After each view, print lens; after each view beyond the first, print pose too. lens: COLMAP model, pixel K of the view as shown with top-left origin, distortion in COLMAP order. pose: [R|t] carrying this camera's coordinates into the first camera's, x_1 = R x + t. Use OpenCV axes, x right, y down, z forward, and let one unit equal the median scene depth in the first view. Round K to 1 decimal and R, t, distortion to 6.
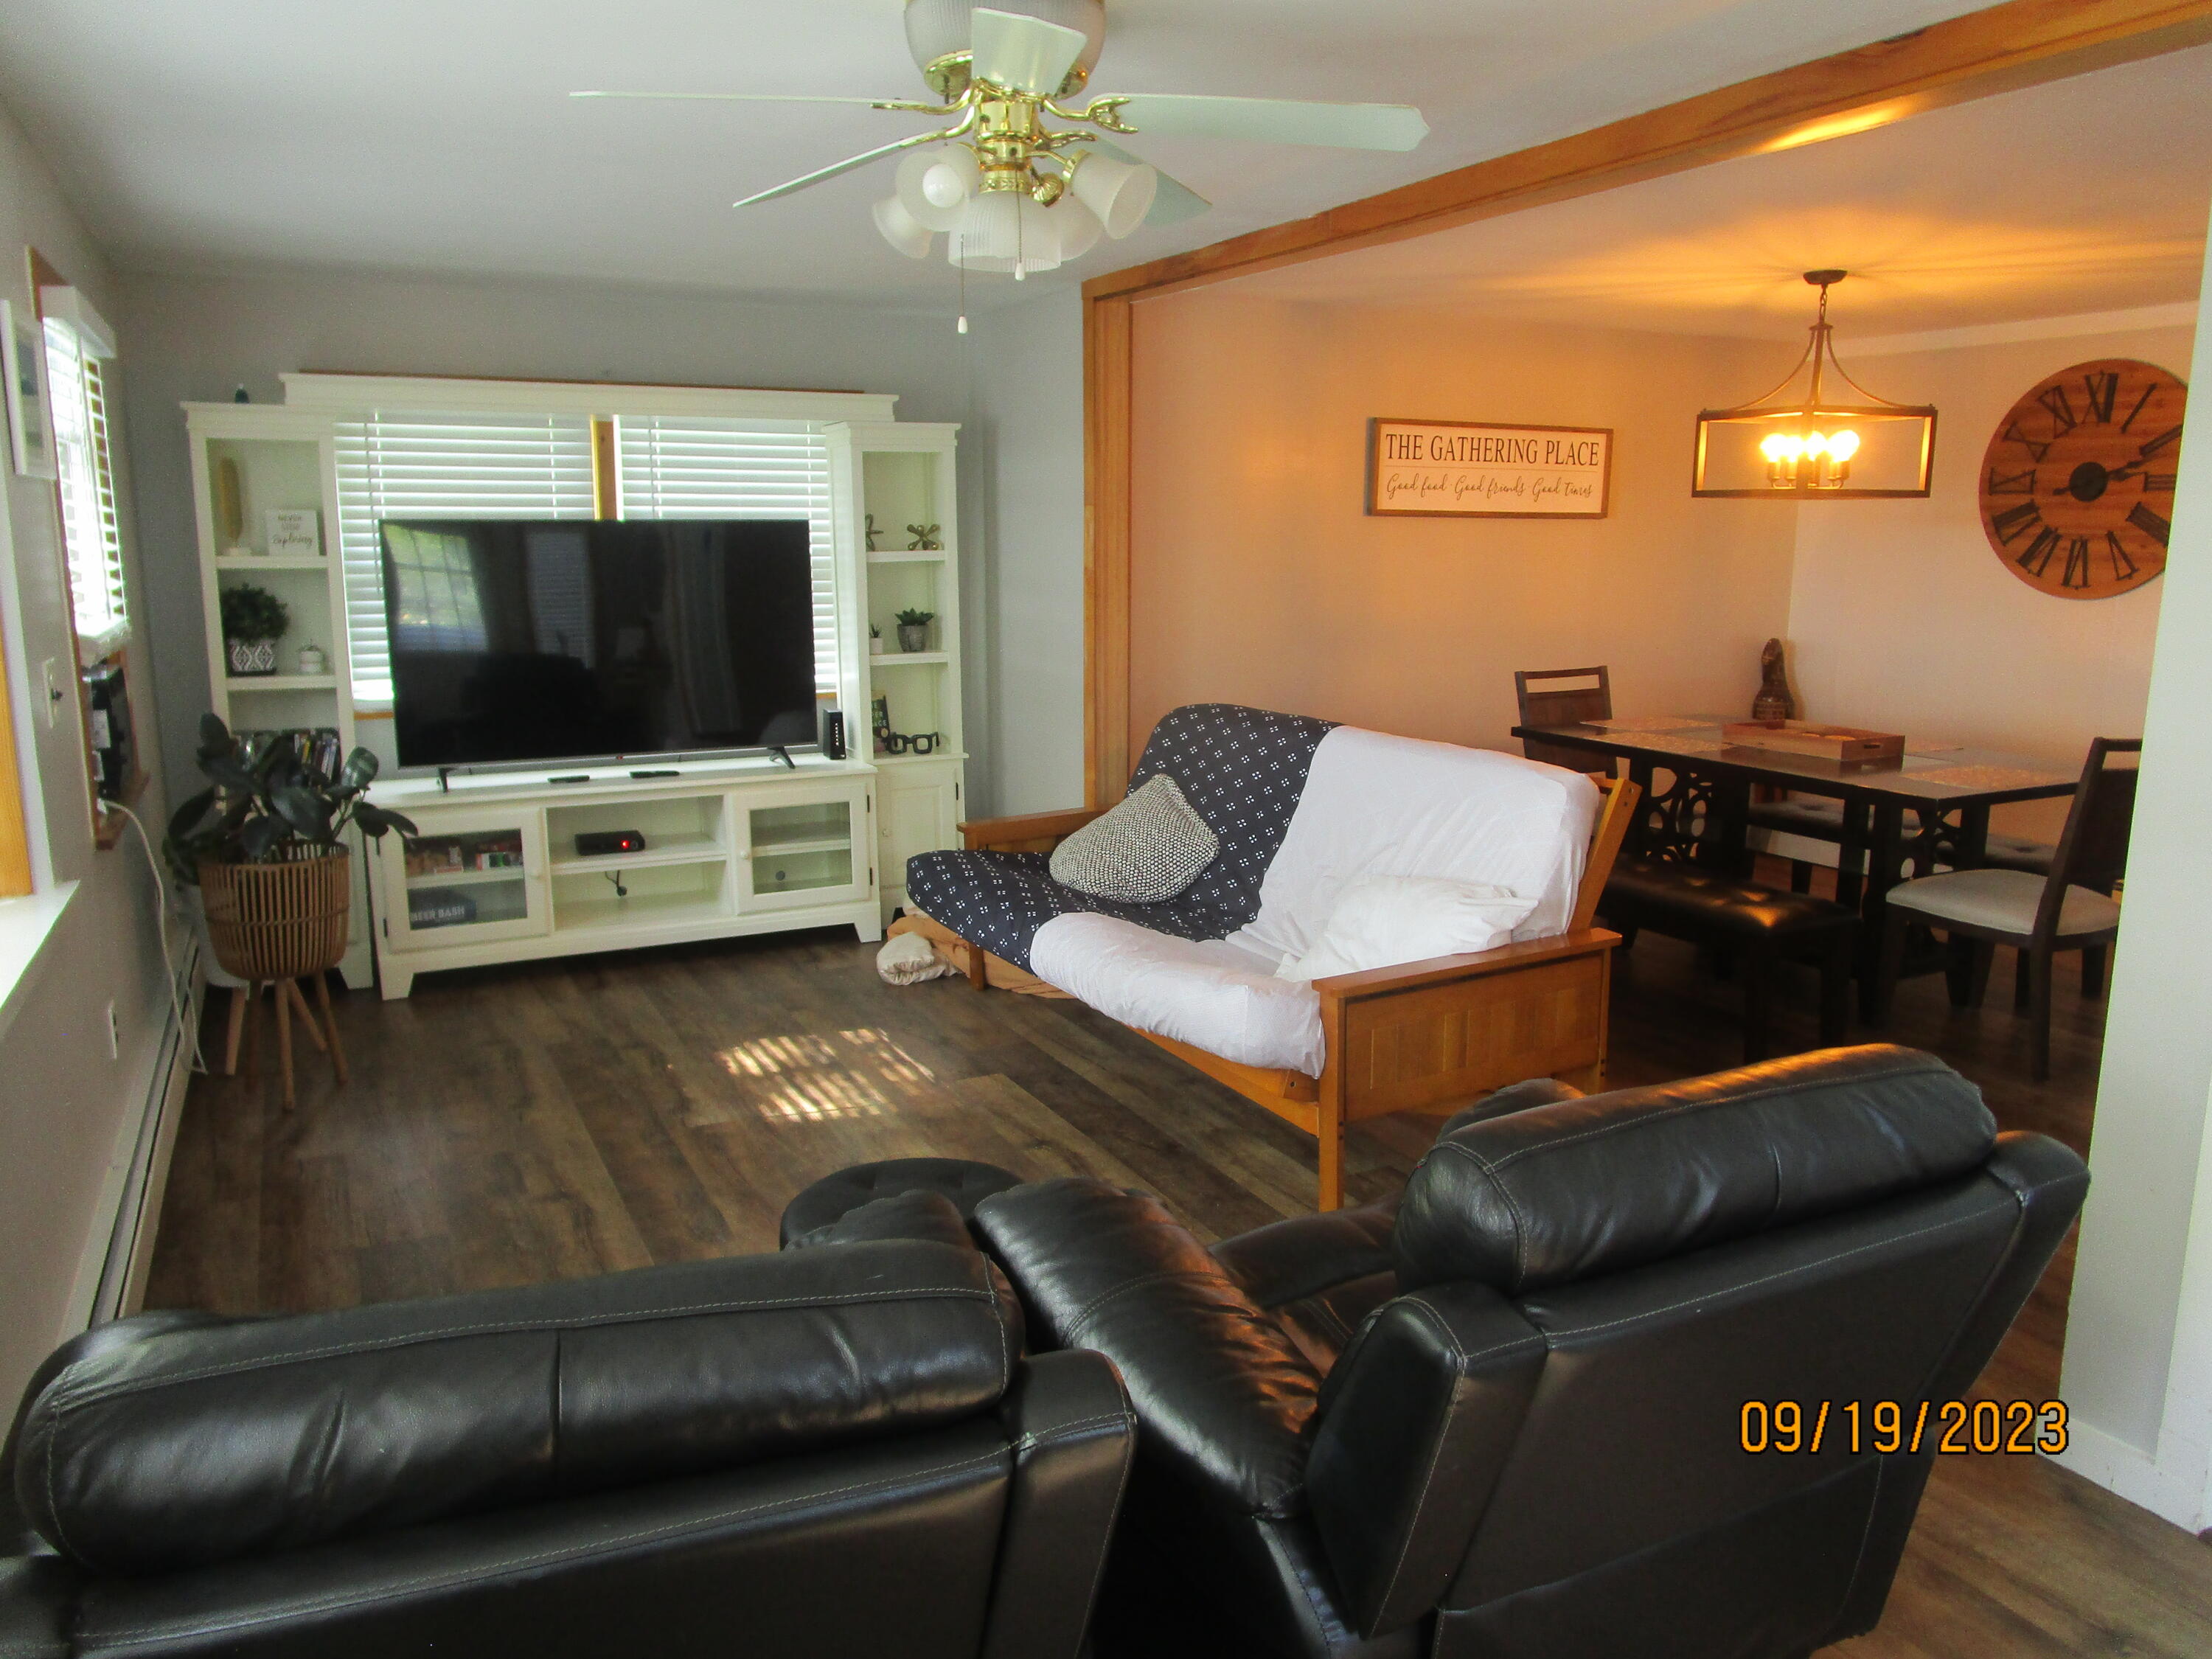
lens RADIAL K [[1587.3, 0, 1118.5], [0, 1587.3, 828.4], [0, 0, 1]] dist [-0.005776, -0.000639]
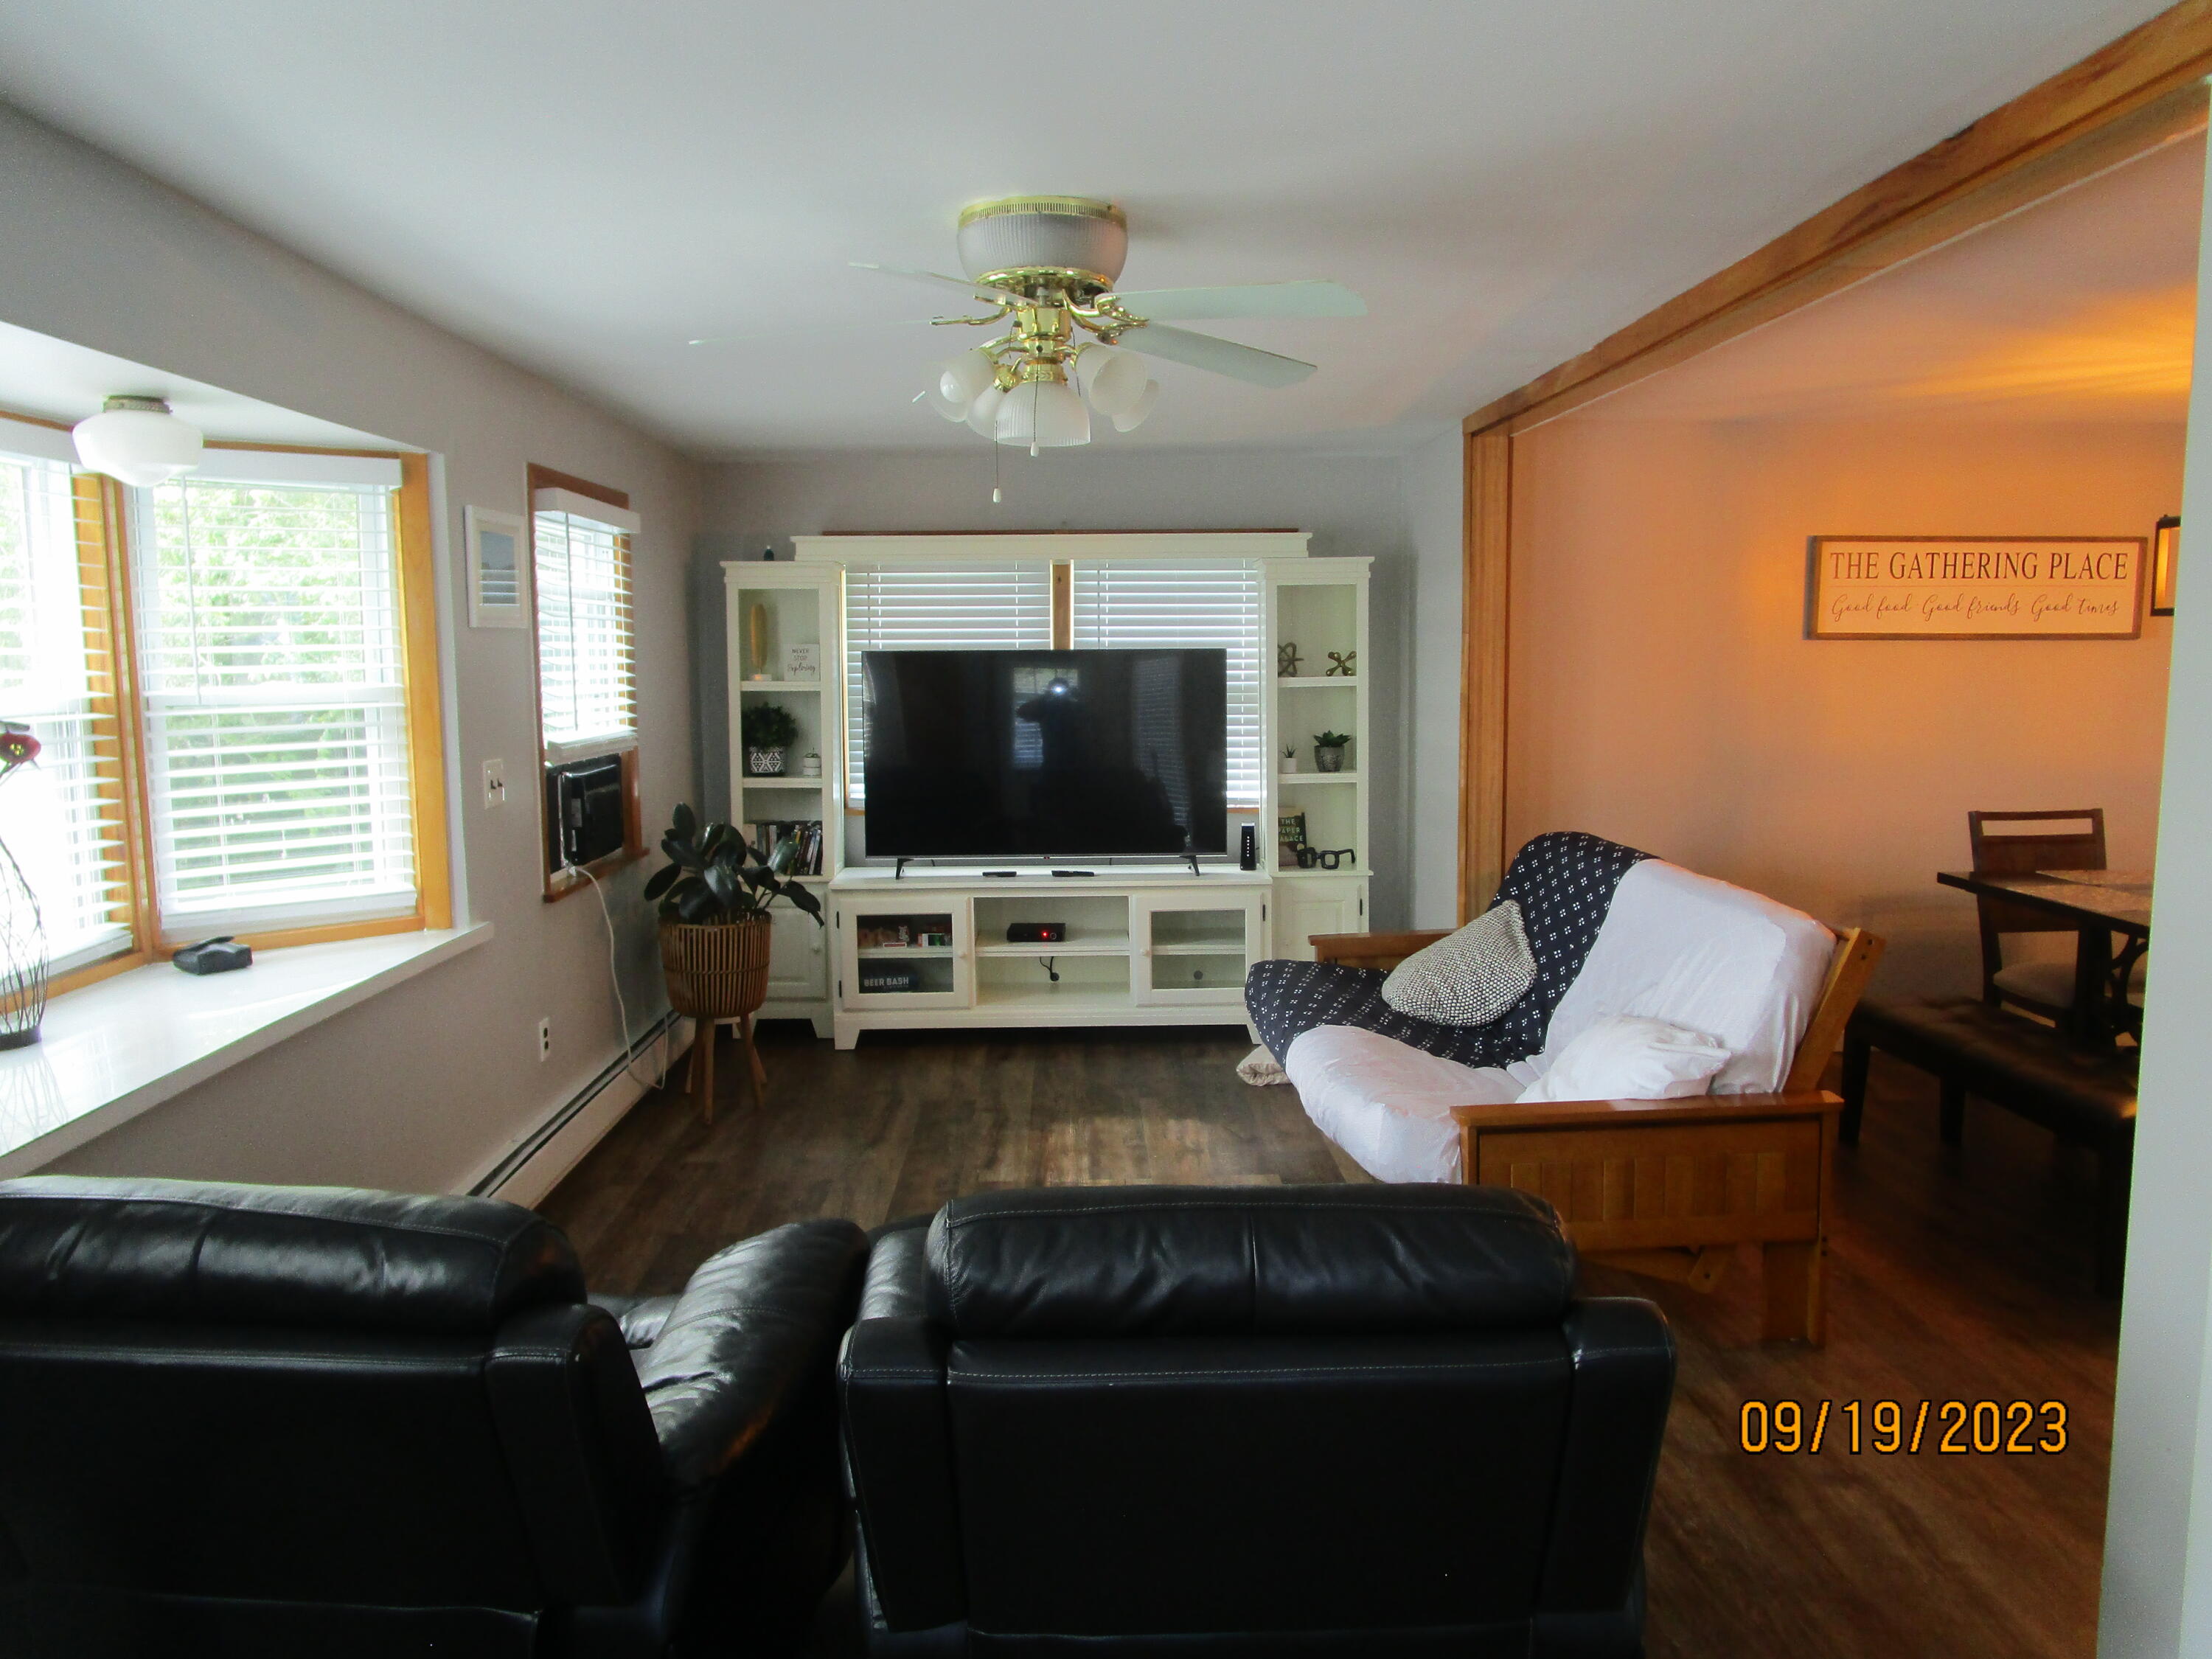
lens RADIAL K [[1587.3, 0, 1118.5], [0, 1587.3, 828.4], [0, 0, 1]] dist [-0.005776, -0.000639]
pose [[0.905031, 0.040901, -0.423375, 0.217101], [-0.072094, 0.995715, -0.057918, -0.003589], [0.419192, 0.082940, 0.904101, -0.004362]]
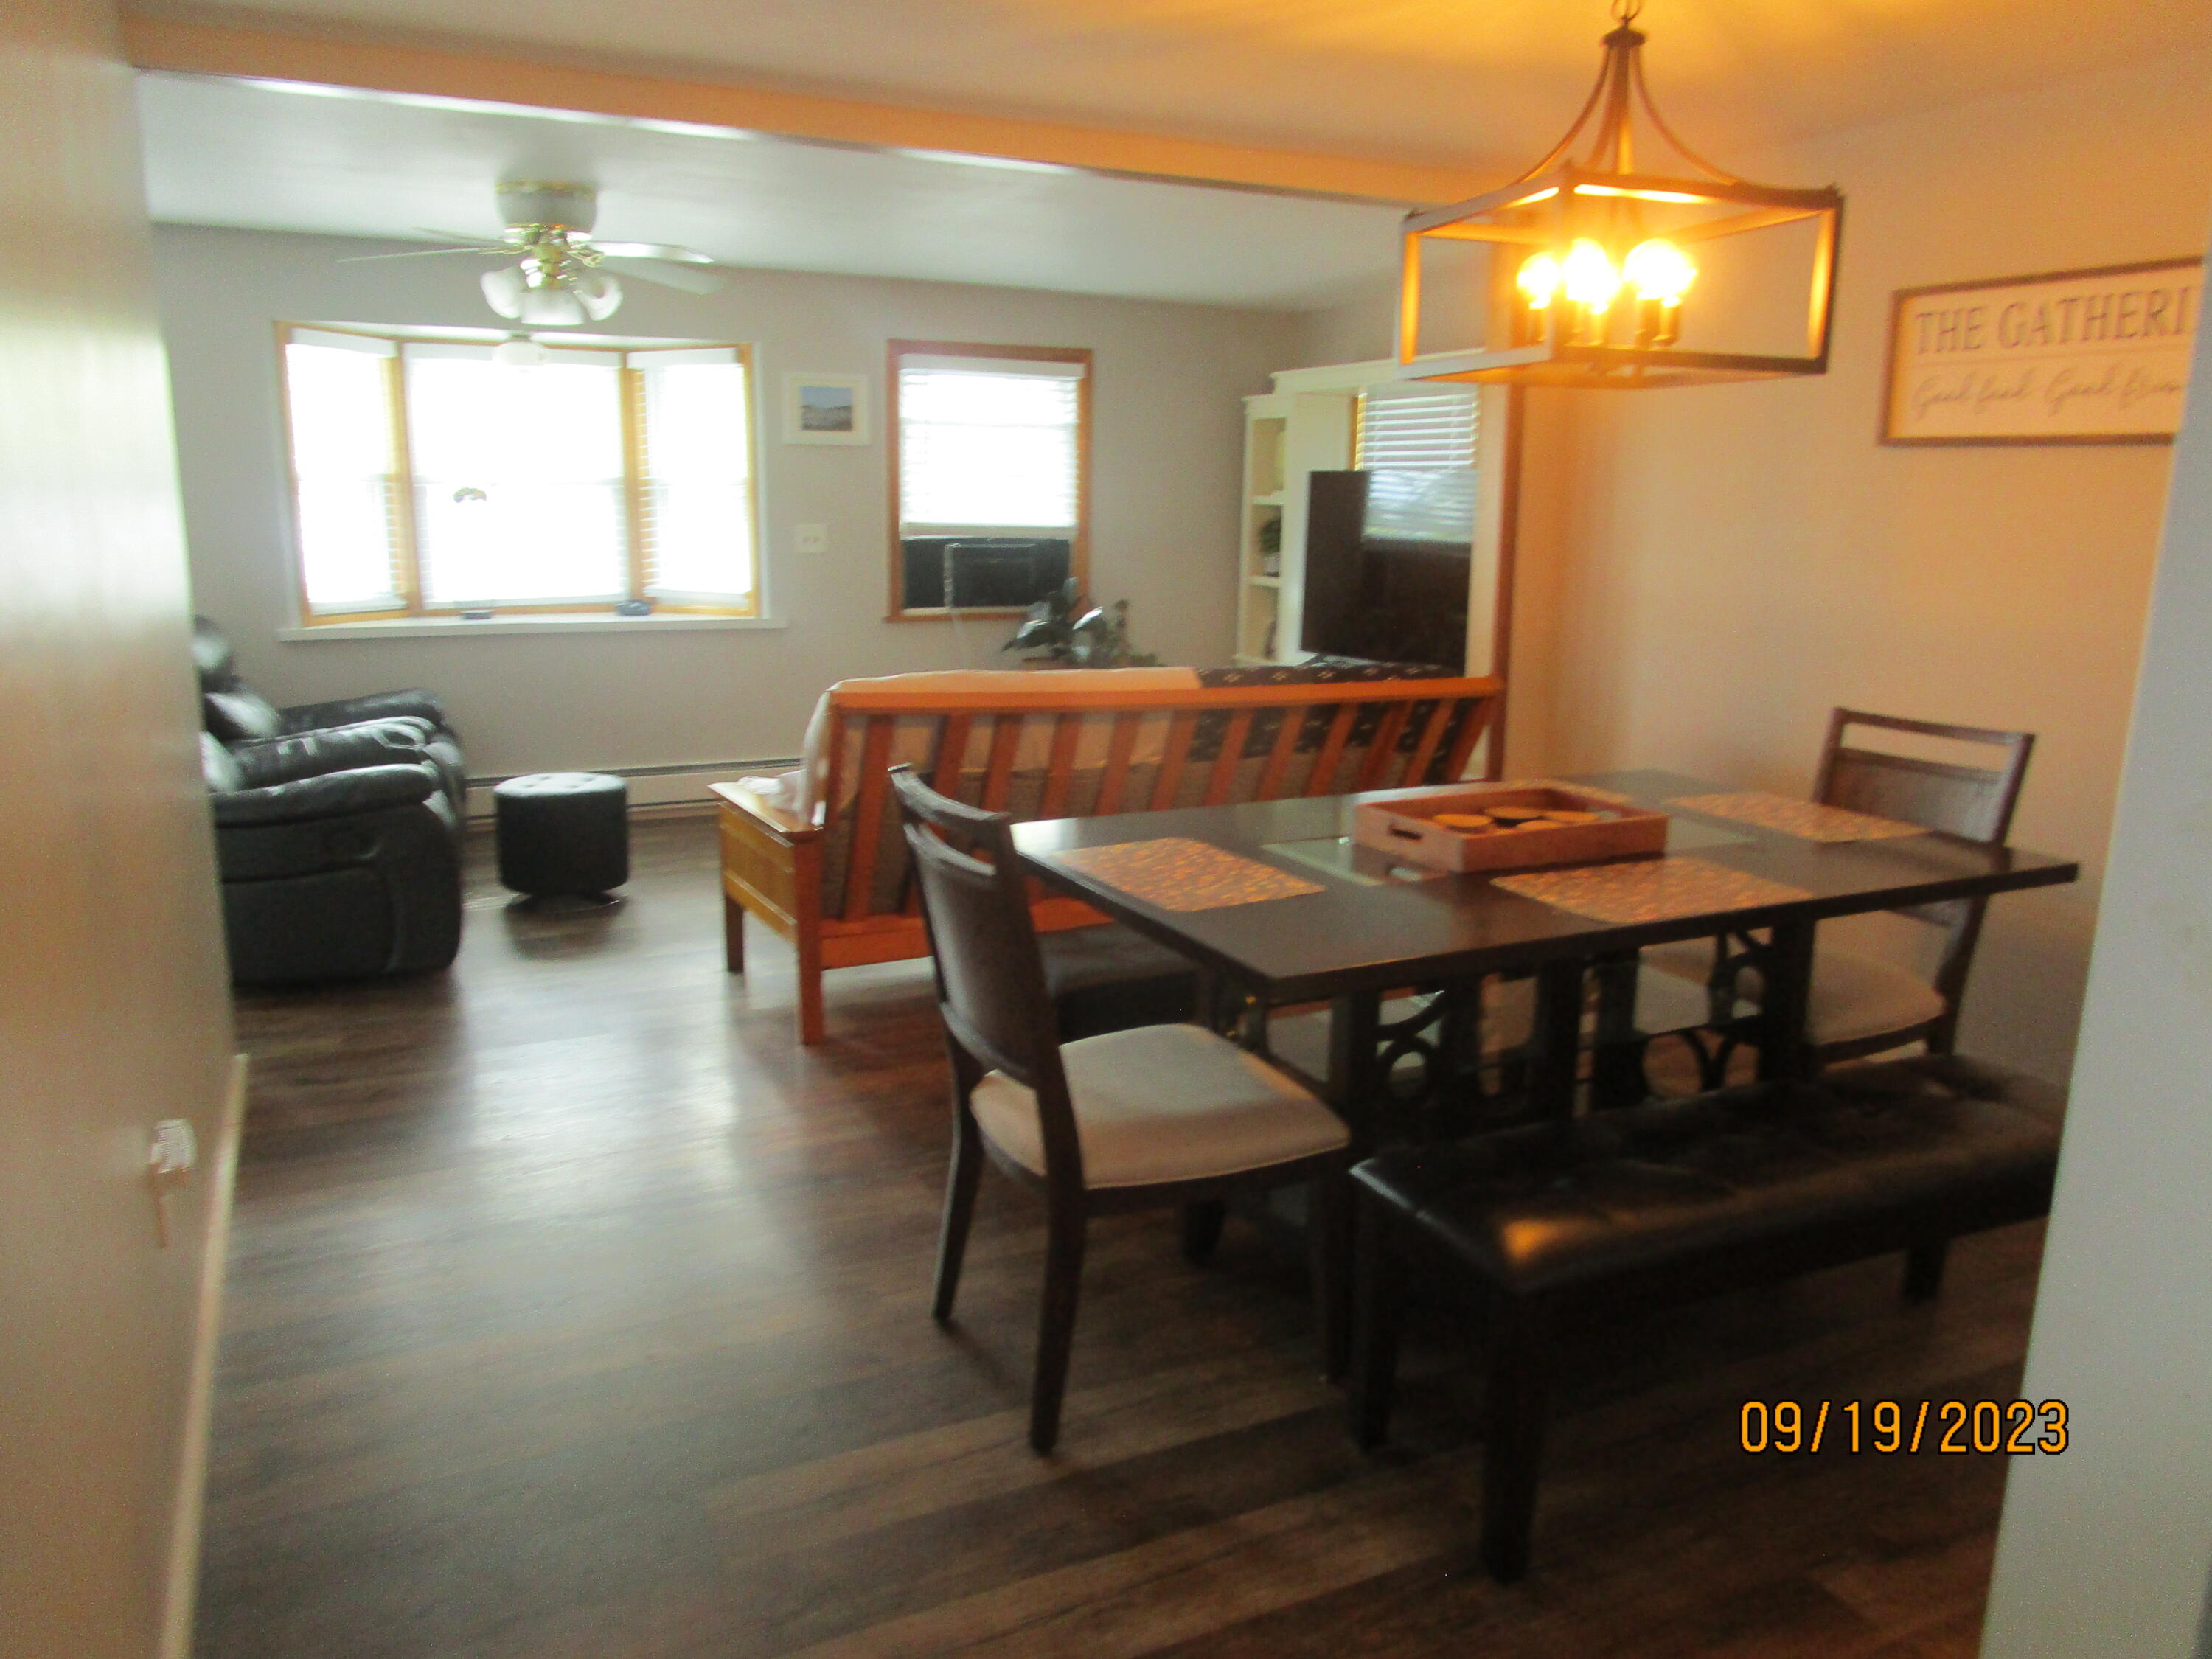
lens RADIAL K [[1635.0, 0, 1111.7], [0, 1635.0, 822.2], [0, 0, 1]] dist [-0.004219, -0.001962]
pose [[-0.012293, 0.199906, -0.979738, 0.953986], [-0.191477, 0.961209, 0.198528, -0.140657], [0.981420, 0.190038, 0.026461, 0.809015]]
